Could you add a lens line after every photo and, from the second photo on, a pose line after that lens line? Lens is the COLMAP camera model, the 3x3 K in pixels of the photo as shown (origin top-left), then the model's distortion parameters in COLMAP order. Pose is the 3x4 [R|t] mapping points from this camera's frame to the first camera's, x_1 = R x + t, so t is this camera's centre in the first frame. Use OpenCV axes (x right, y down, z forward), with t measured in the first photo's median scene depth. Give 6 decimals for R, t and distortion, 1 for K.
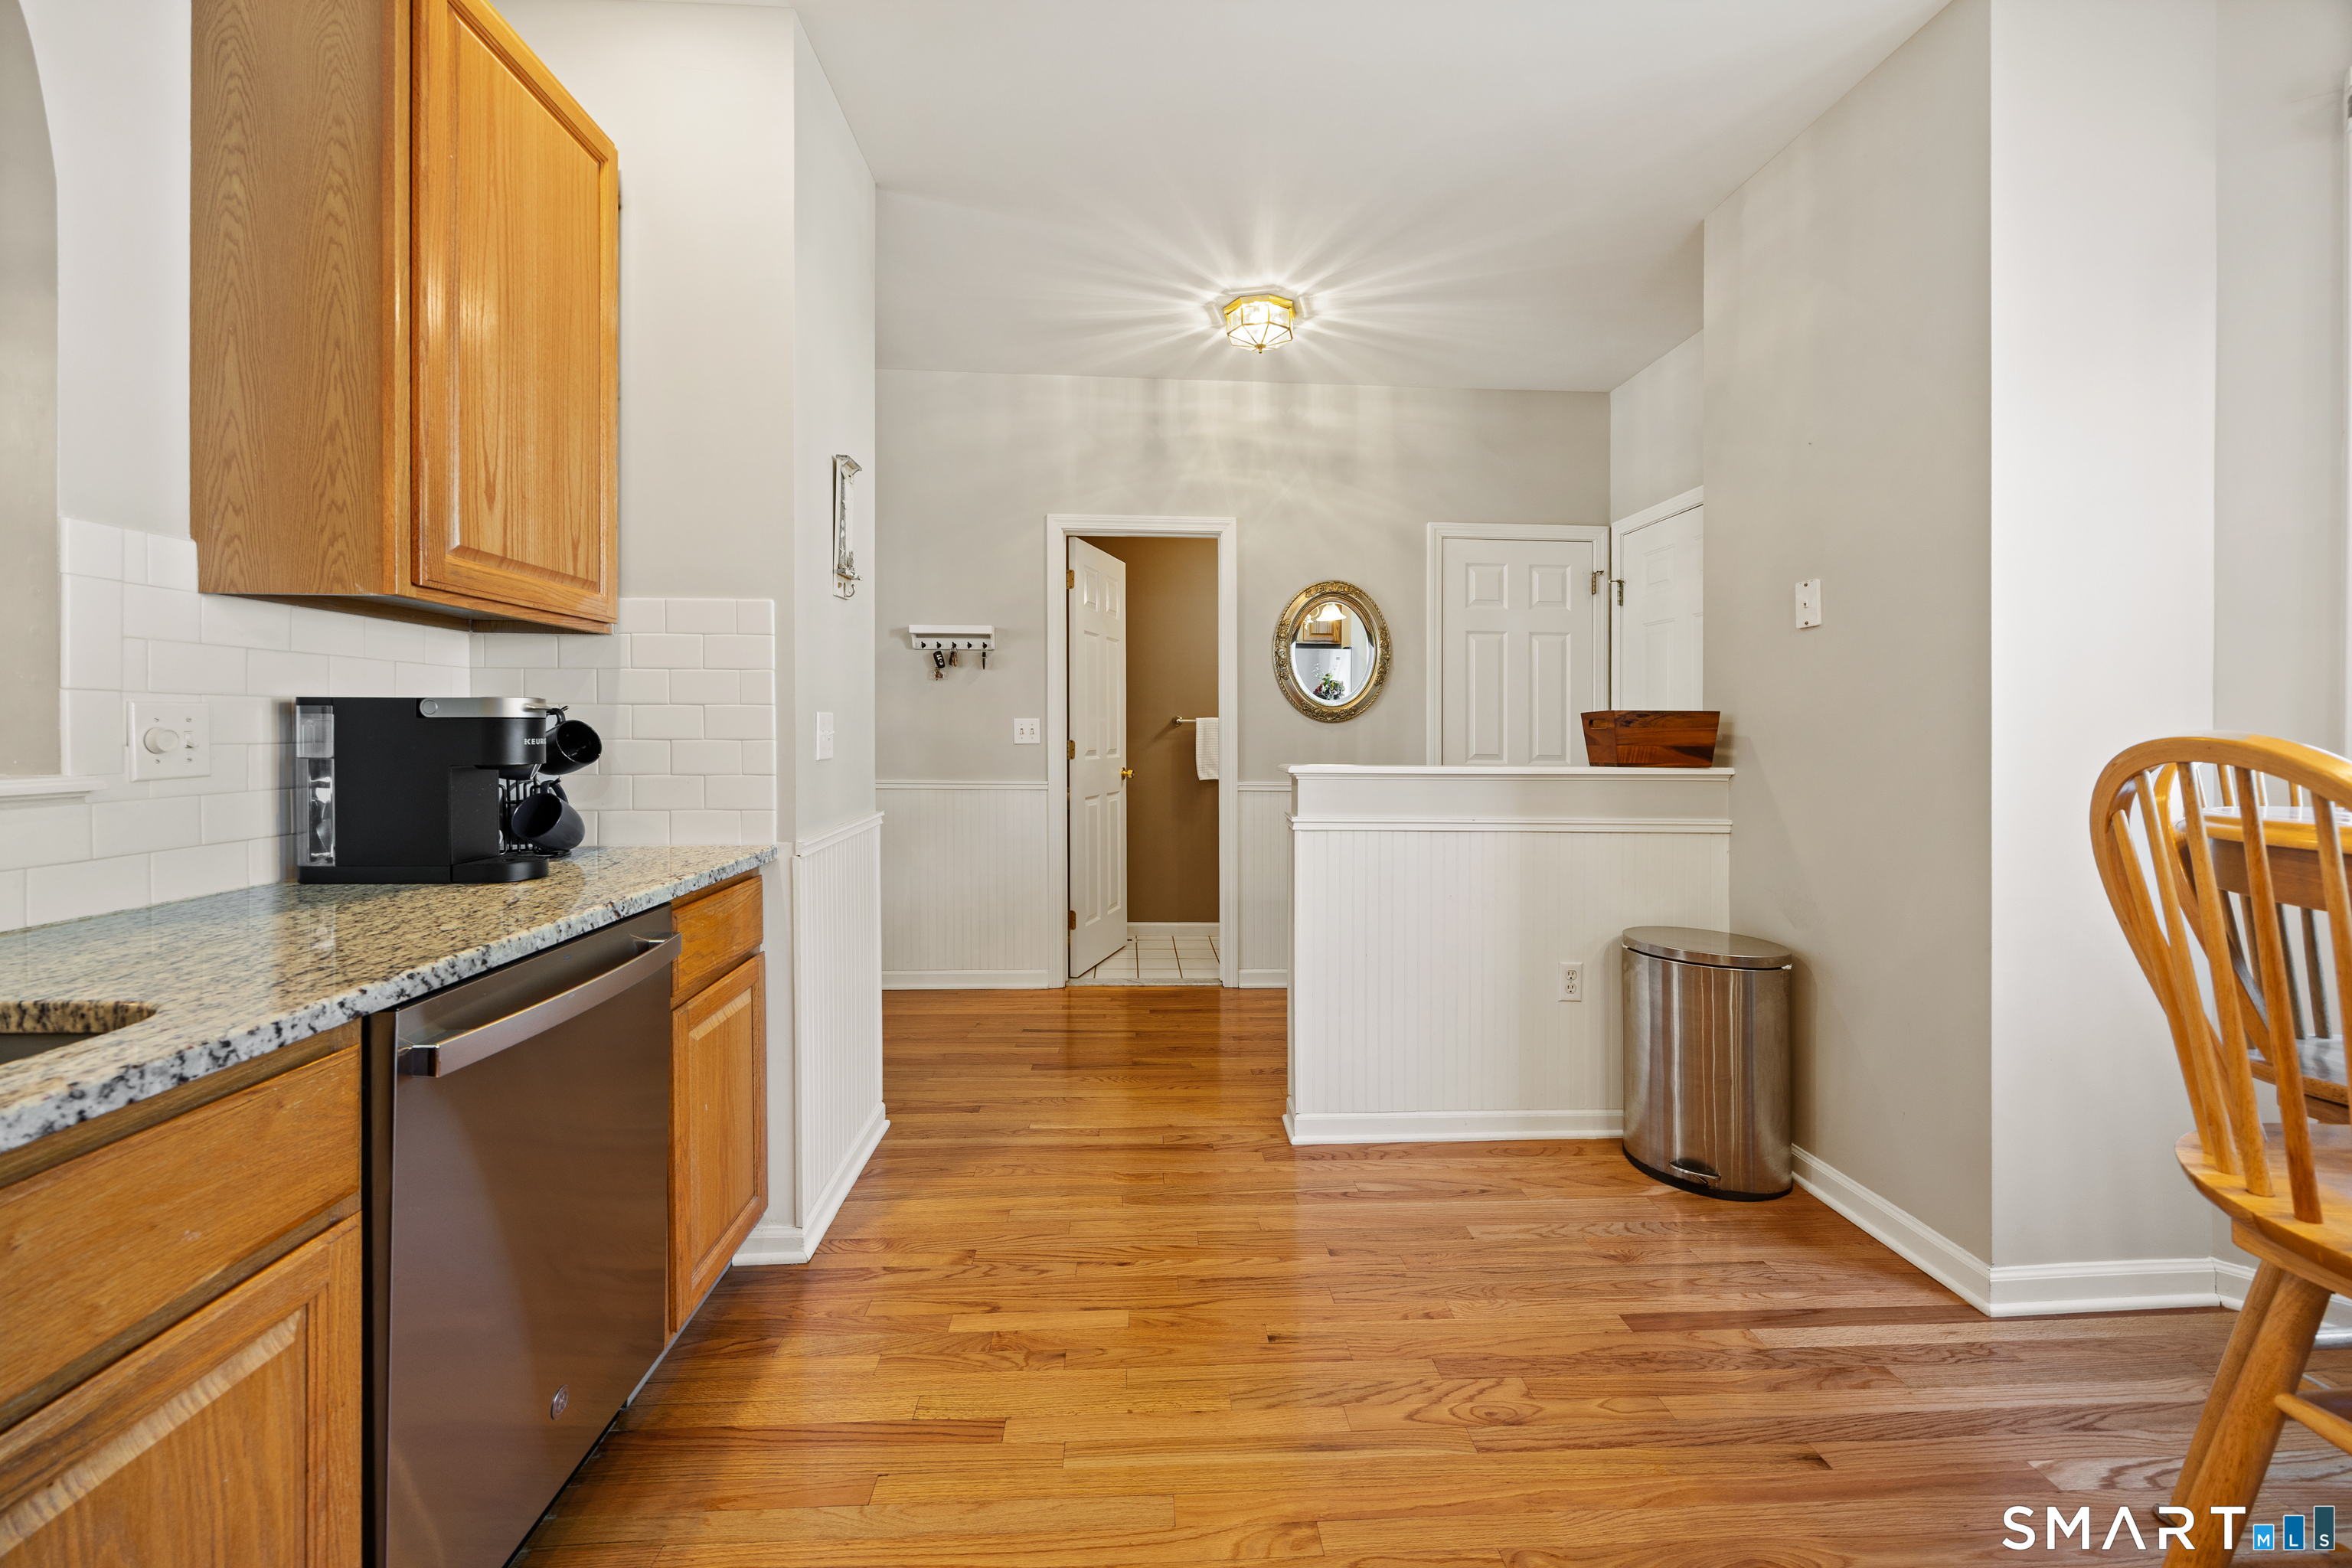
lens RADIAL K [[936.6, 0, 1178.1], [0, 936.6, 727.7], [0, 0, 1]] dist [0.000415, 0.000052]
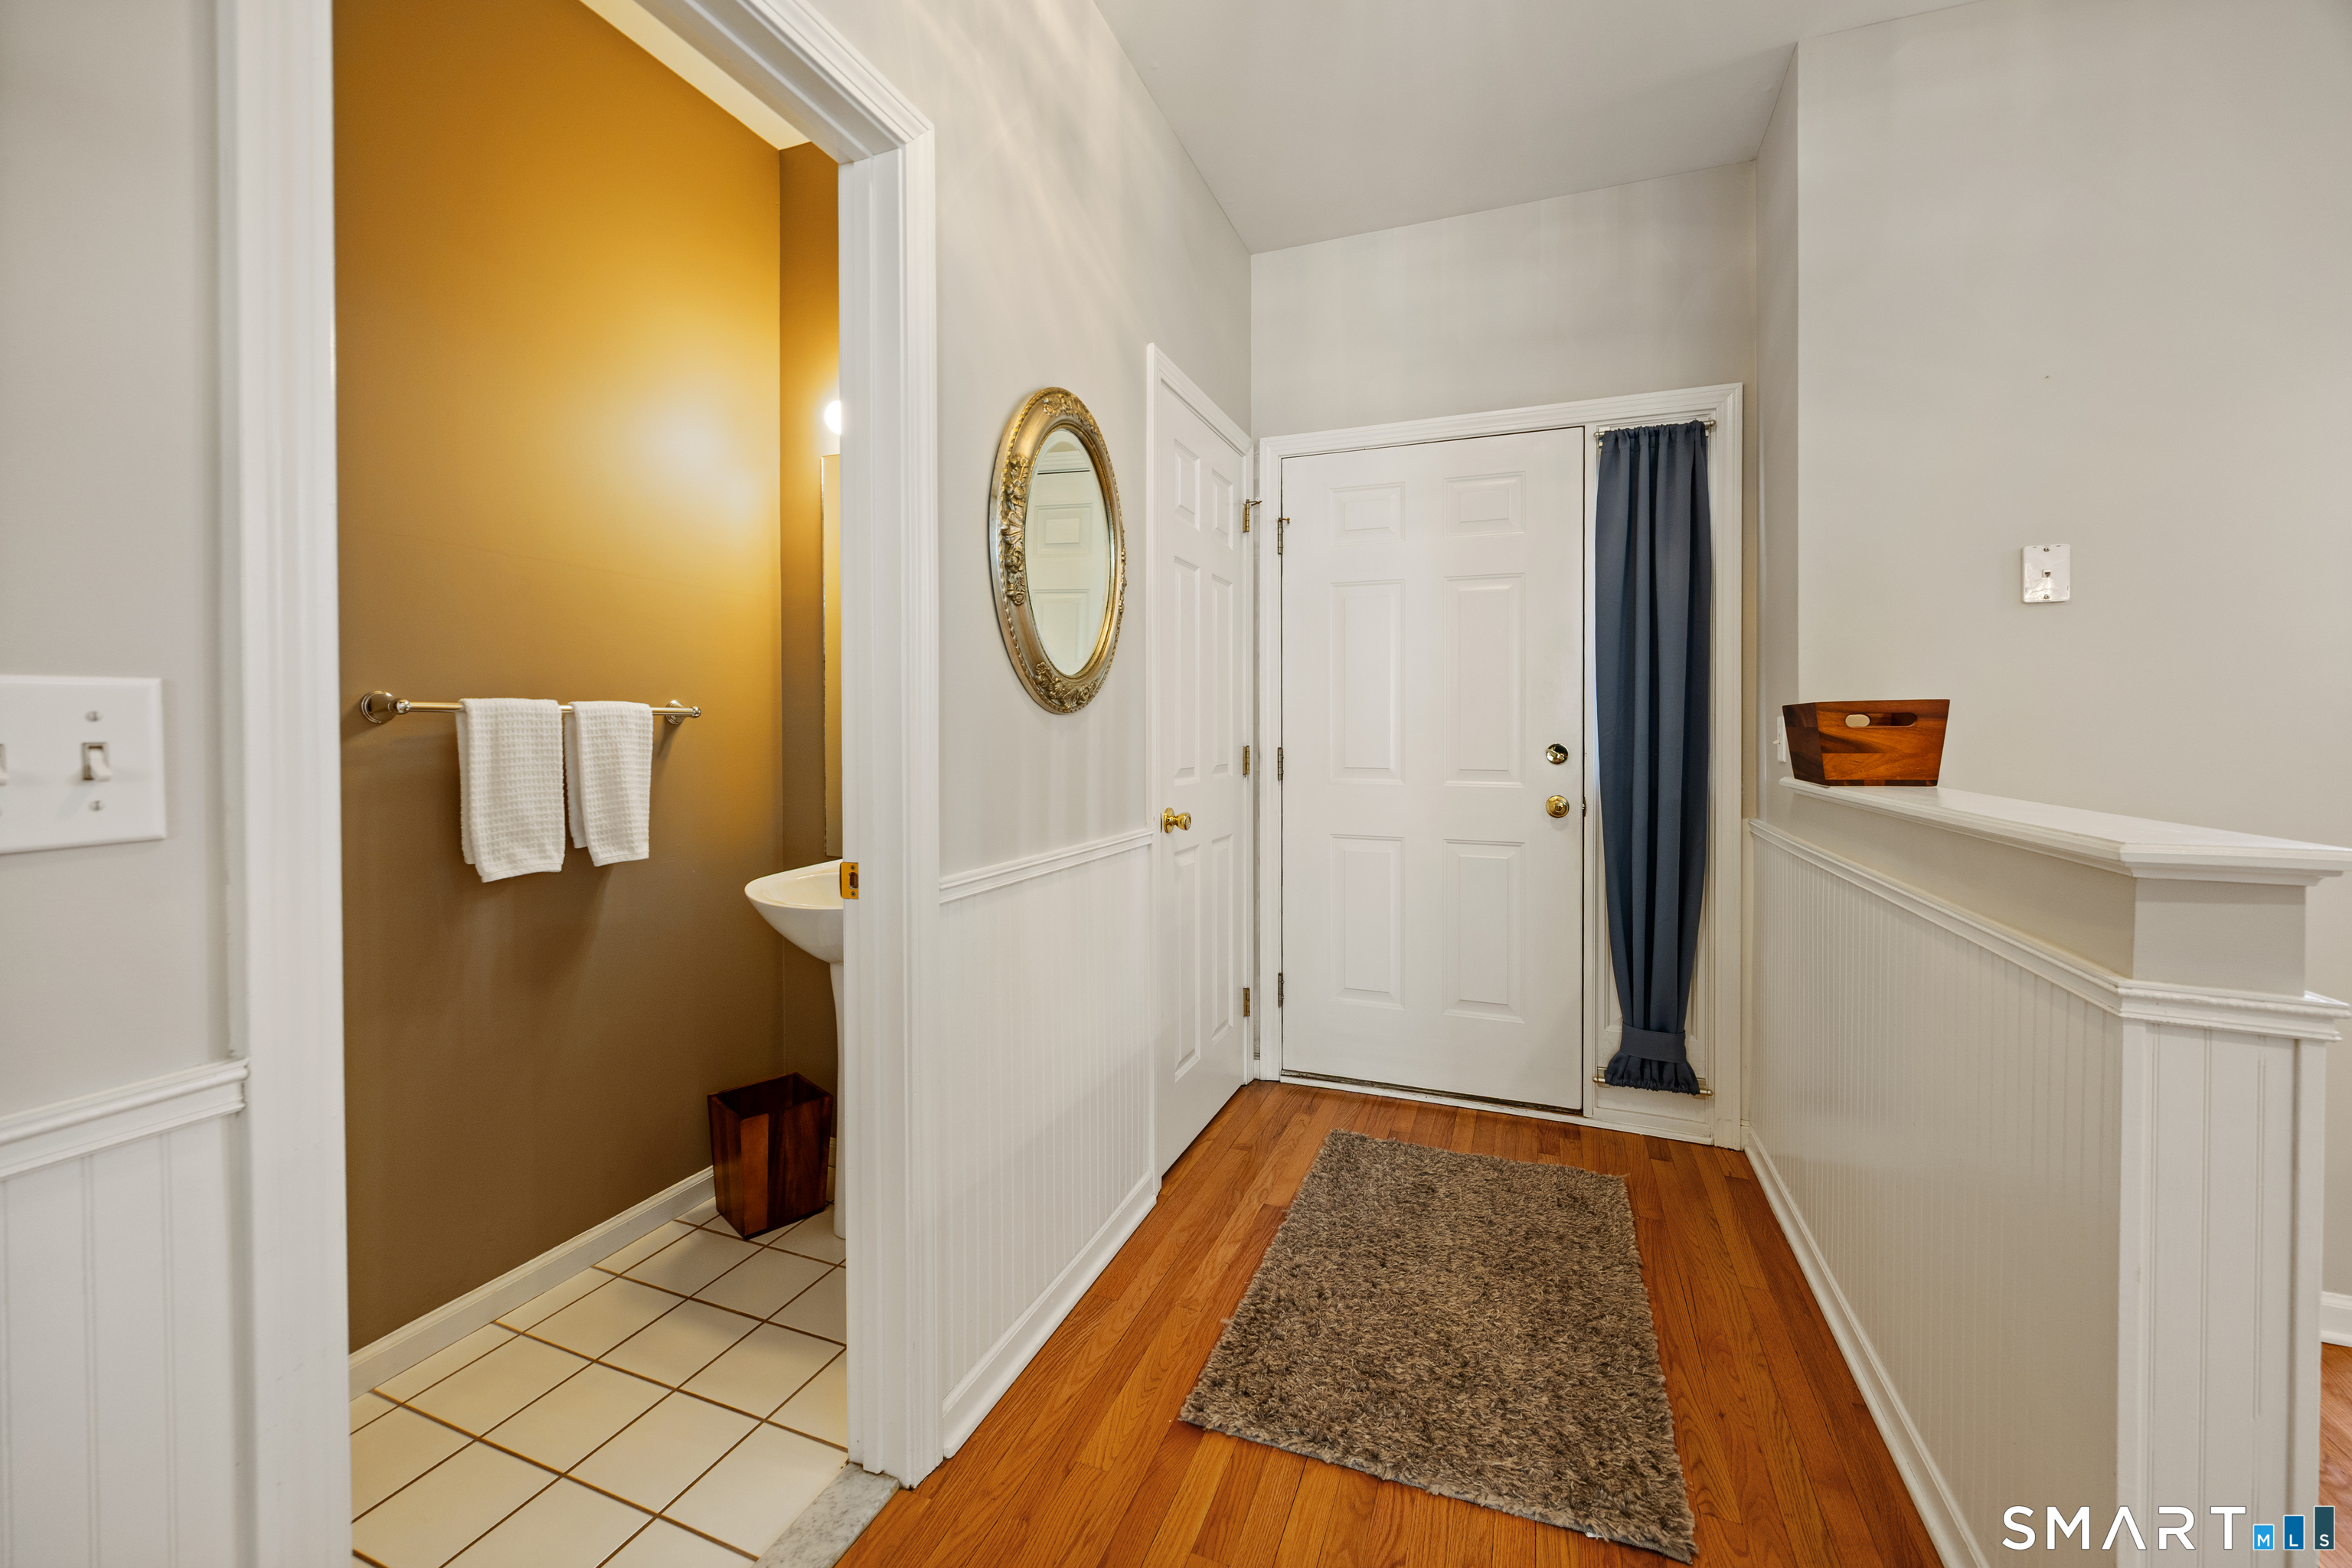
lens RADIAL K [[936.6, 0, 1178.1], [0, 936.6, 727.7], [0, 0, 1]] dist [0.000415, 0.000052]
pose [[0.414530, -0.010357, 0.909977, -0.220732], [-0.001172, 0.999928, 0.011914, -0.004325], [-0.910035, -0.006005, 0.414488, 0.772479]]
